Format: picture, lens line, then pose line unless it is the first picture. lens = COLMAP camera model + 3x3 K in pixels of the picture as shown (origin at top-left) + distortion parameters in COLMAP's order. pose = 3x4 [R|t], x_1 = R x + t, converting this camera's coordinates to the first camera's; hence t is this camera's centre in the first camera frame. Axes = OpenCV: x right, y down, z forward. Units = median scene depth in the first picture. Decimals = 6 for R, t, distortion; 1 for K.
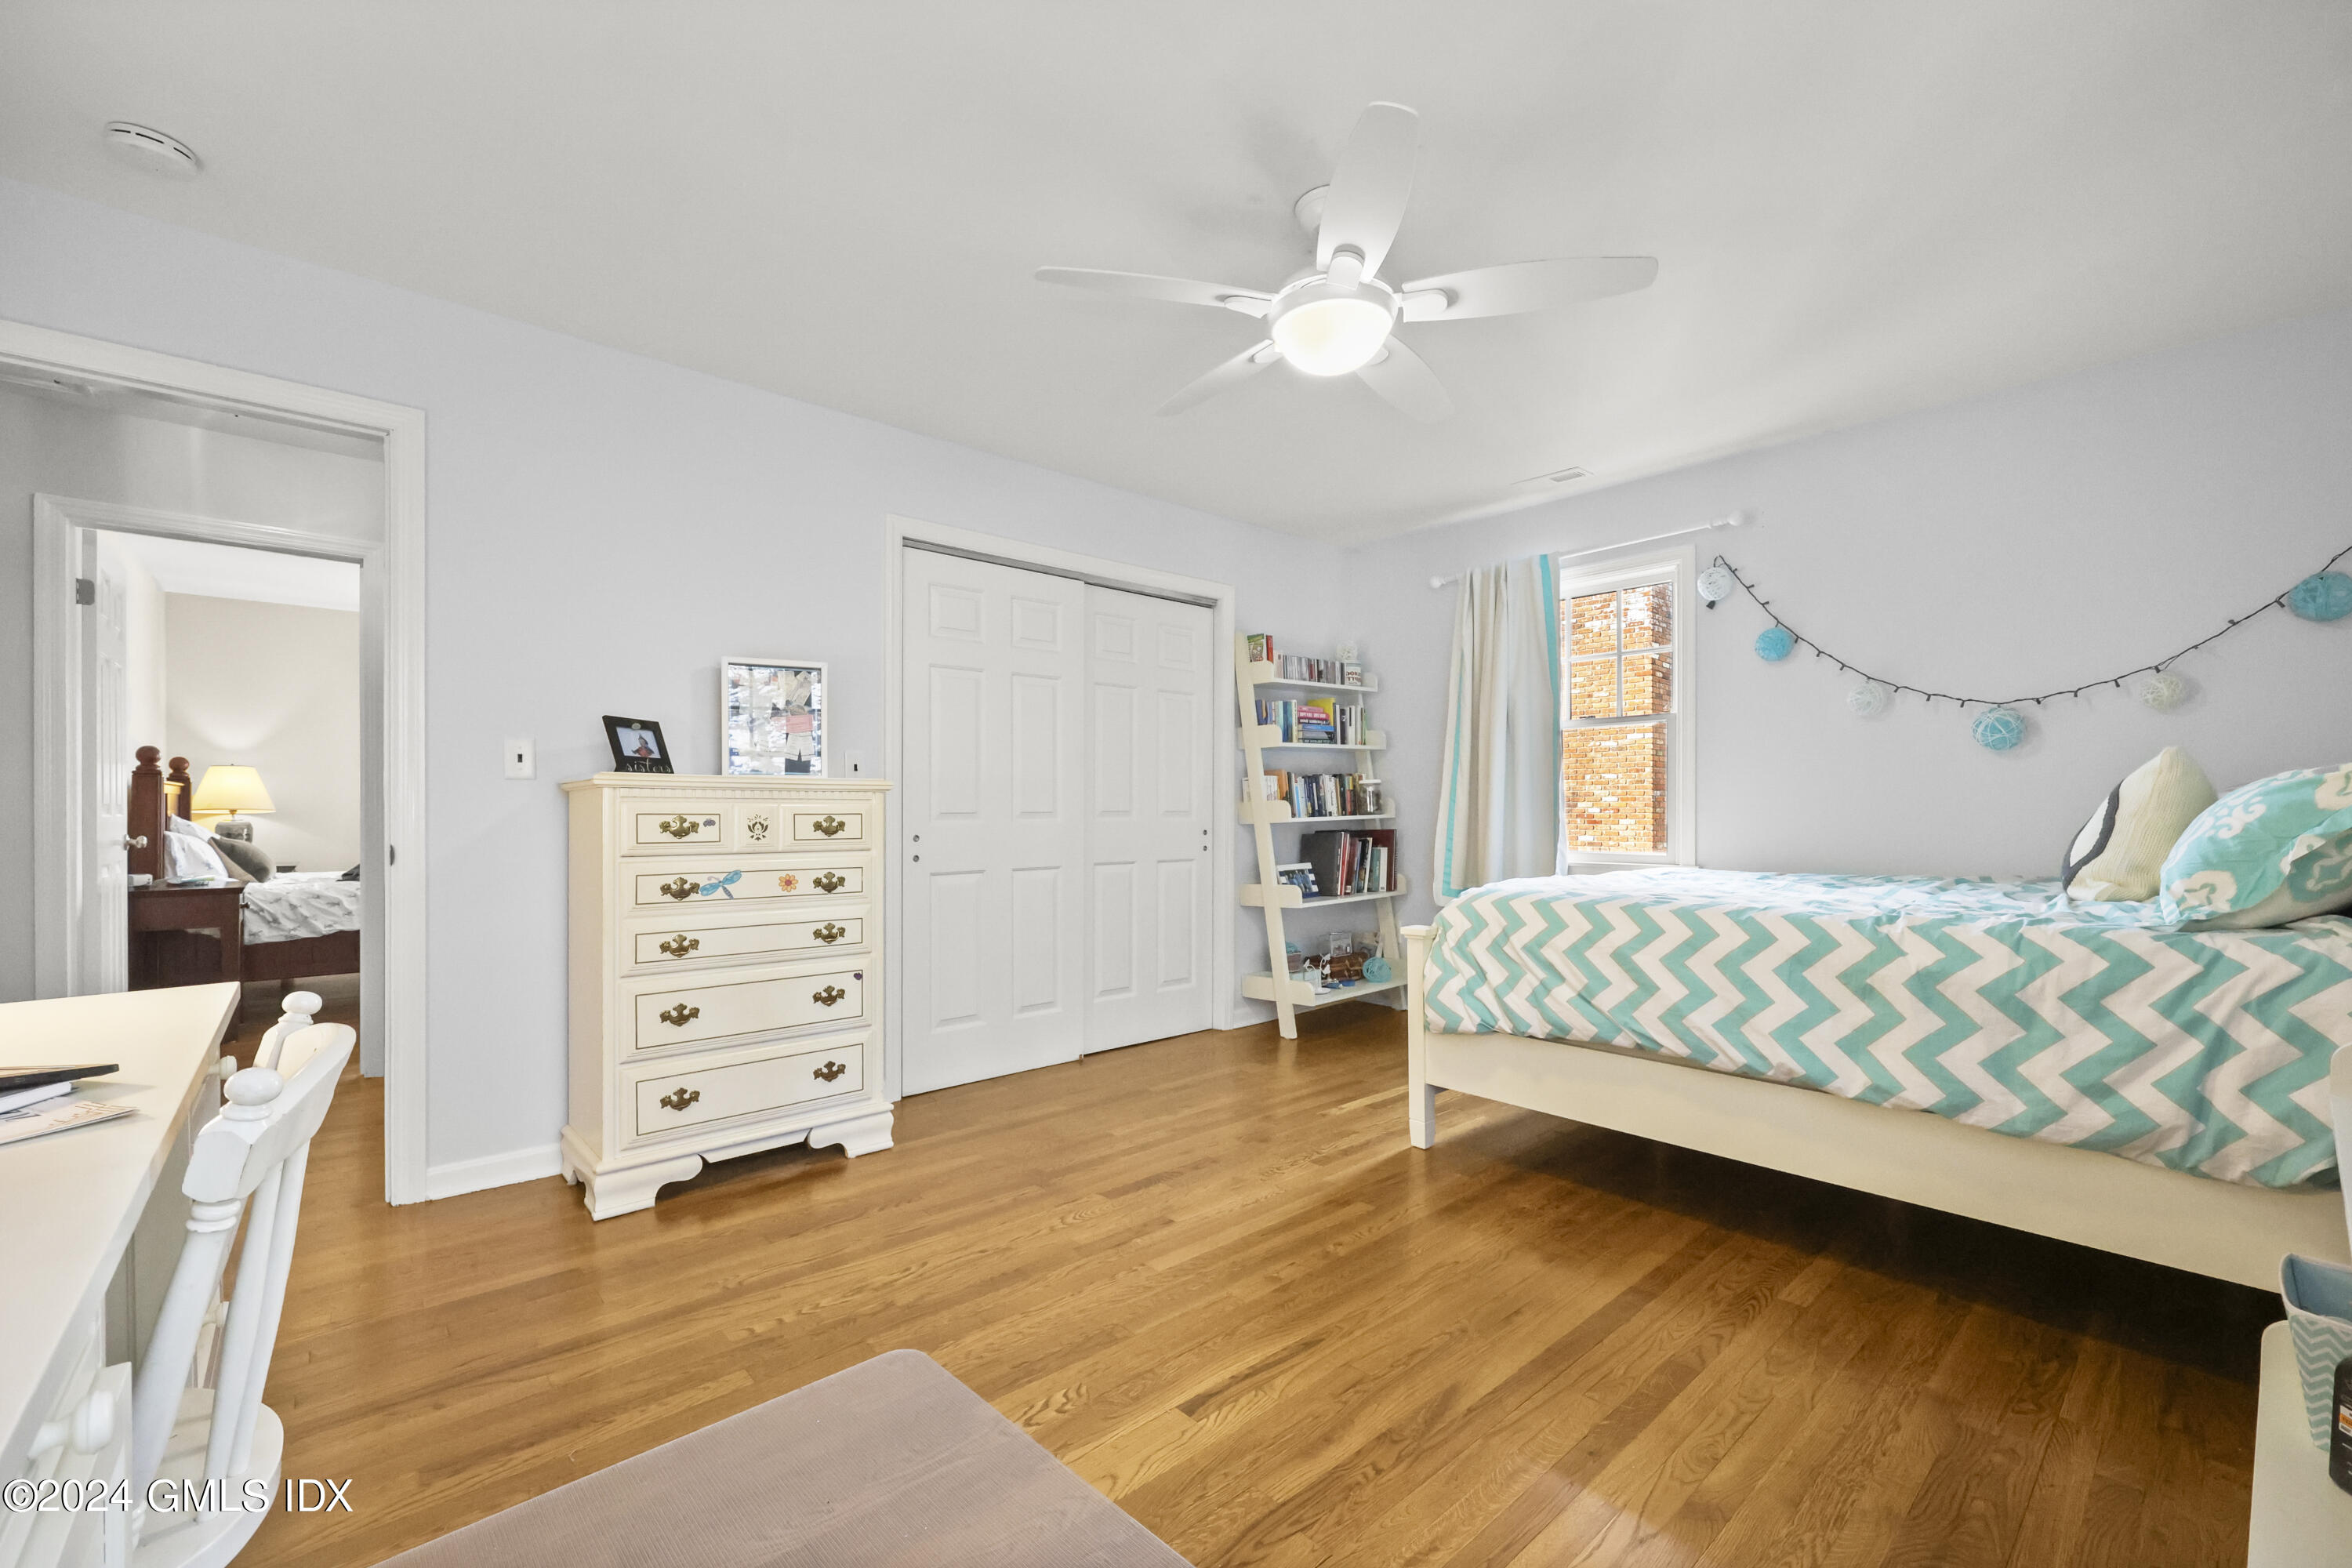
lens RADIAL K [[964.0, 0, 1214.4], [0, 964.0, 815.7], [0, 0, 1]] dist [0.001277, 0.000516]
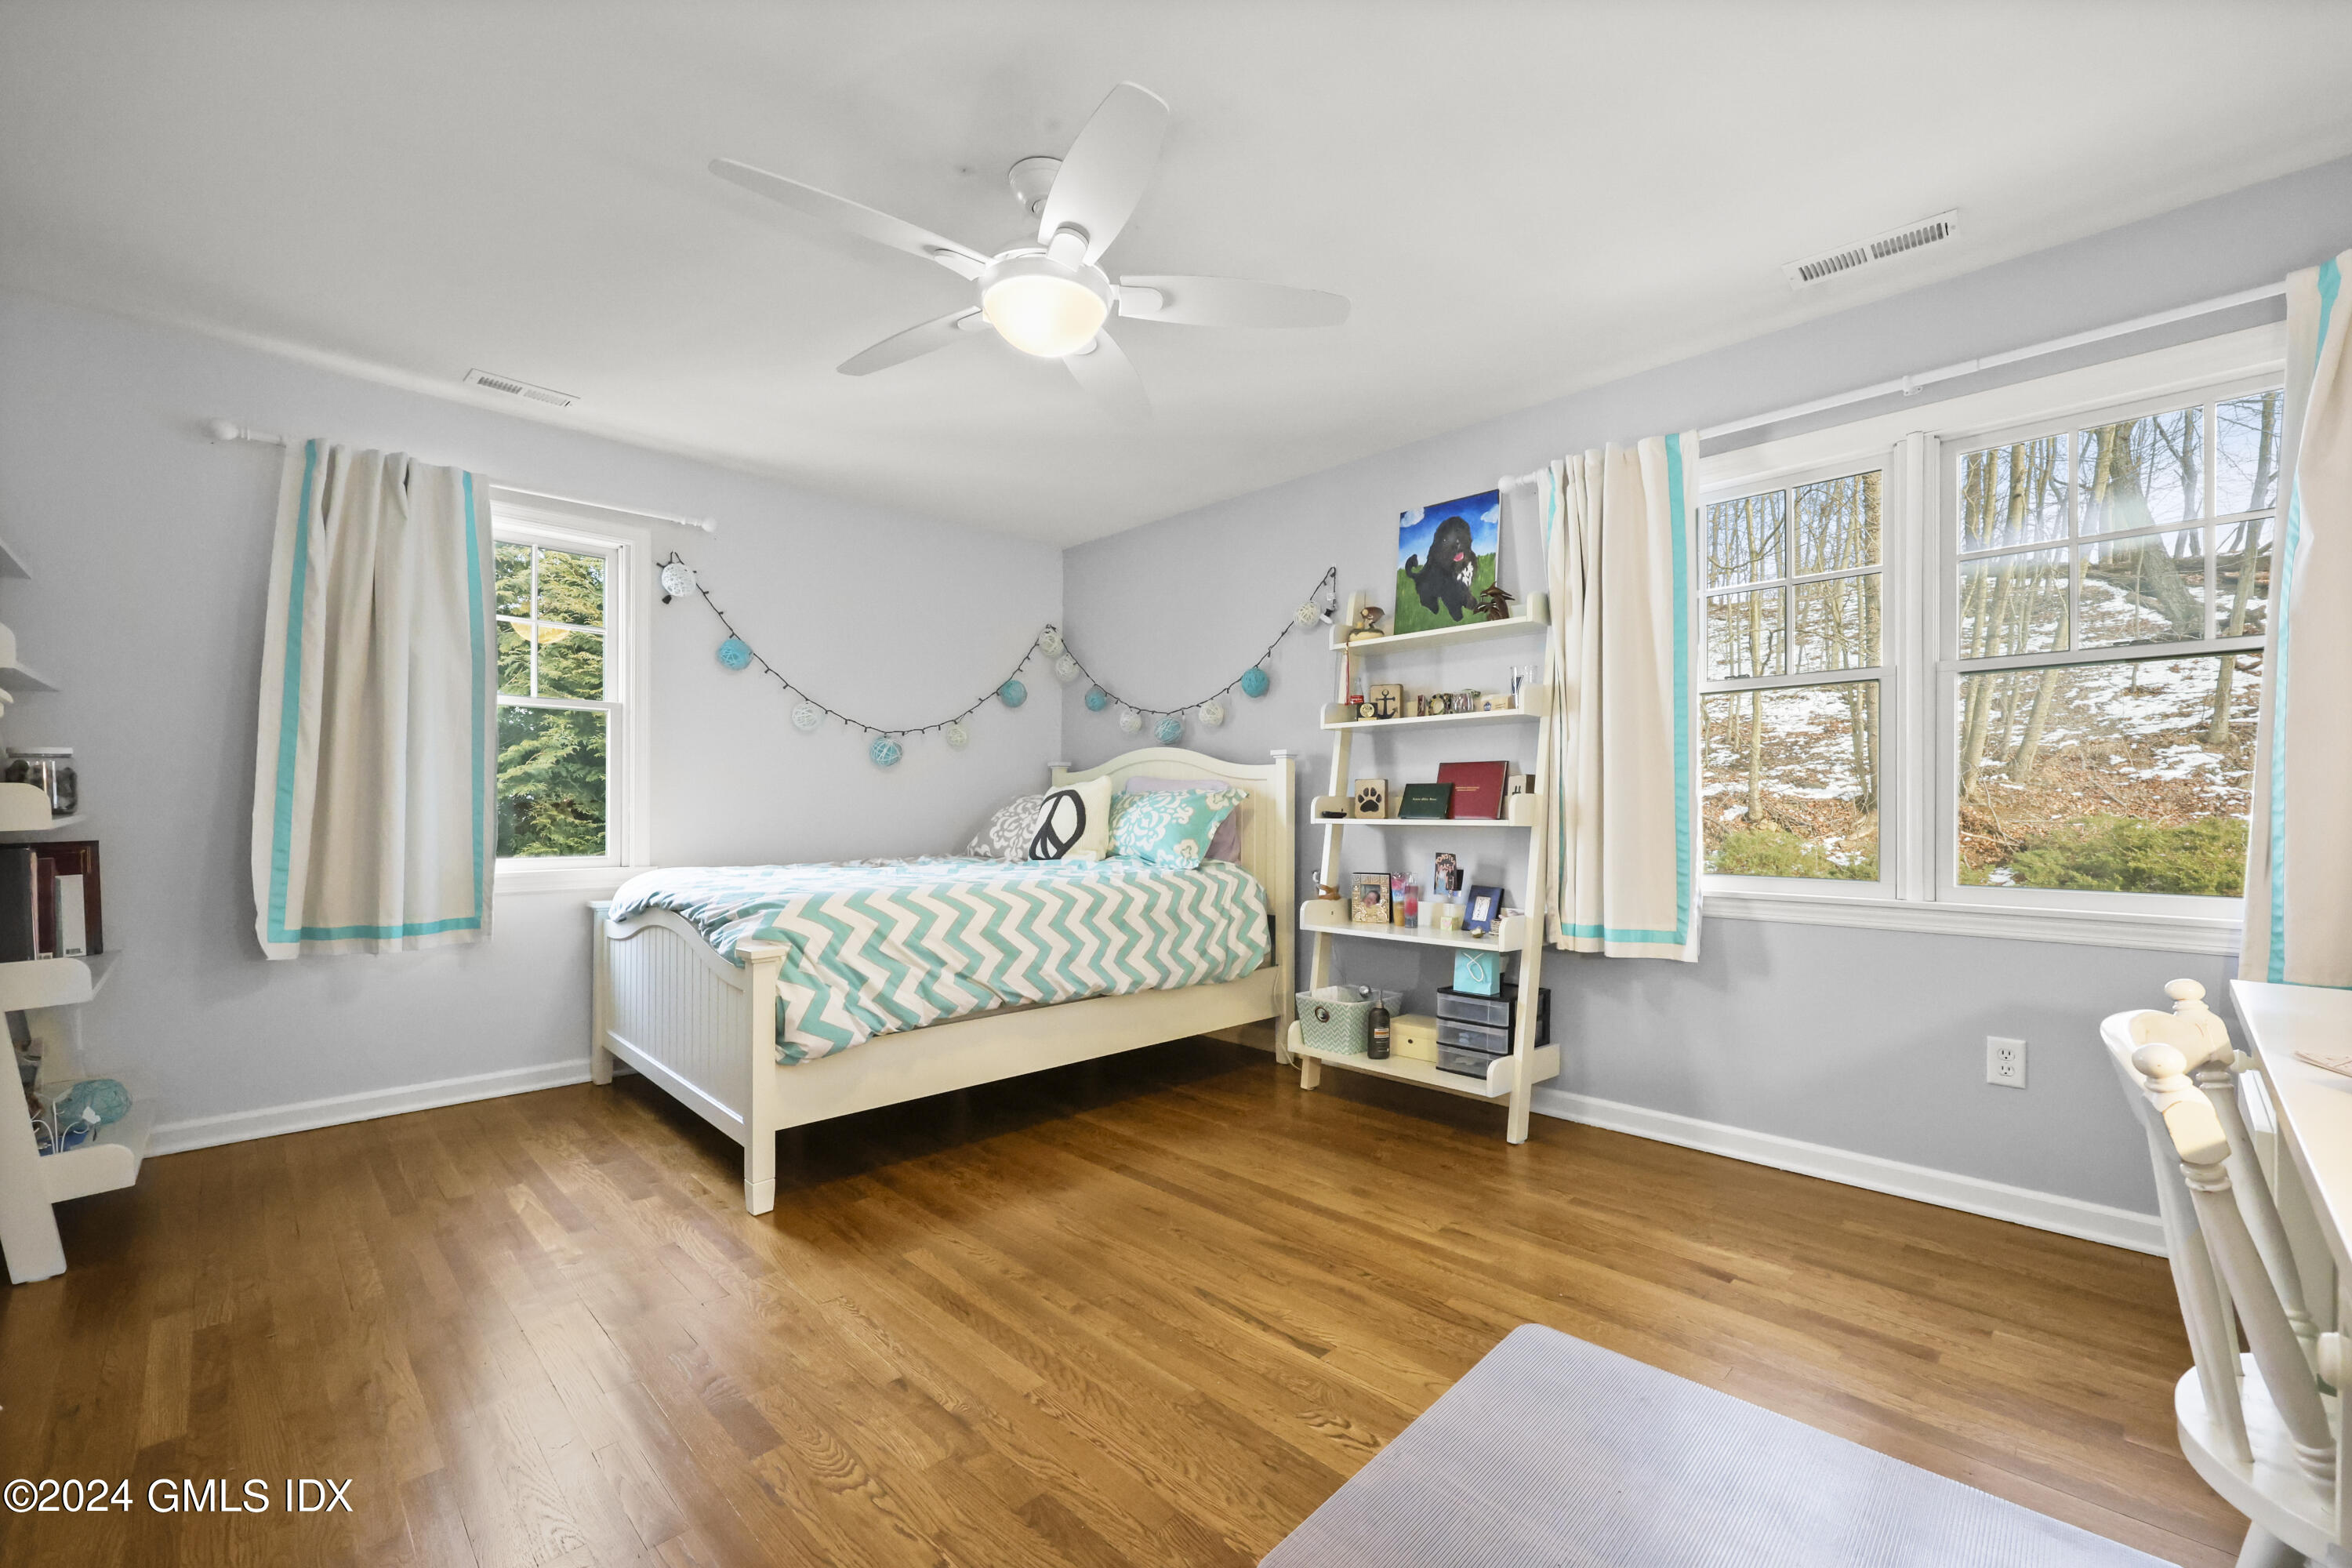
lens RADIAL K [[964.0, 0, 1178.9], [0, 964.0, 805.0], [0, 0, 1]] dist [0.001277, 0.000516]
pose [[-0.032299, 0.008206, 0.999445, -0.827877], [0.000497, 0.999966, -0.008195, -0.000283], [-0.999478, 0.000232, -0.032302, 0.876508]]
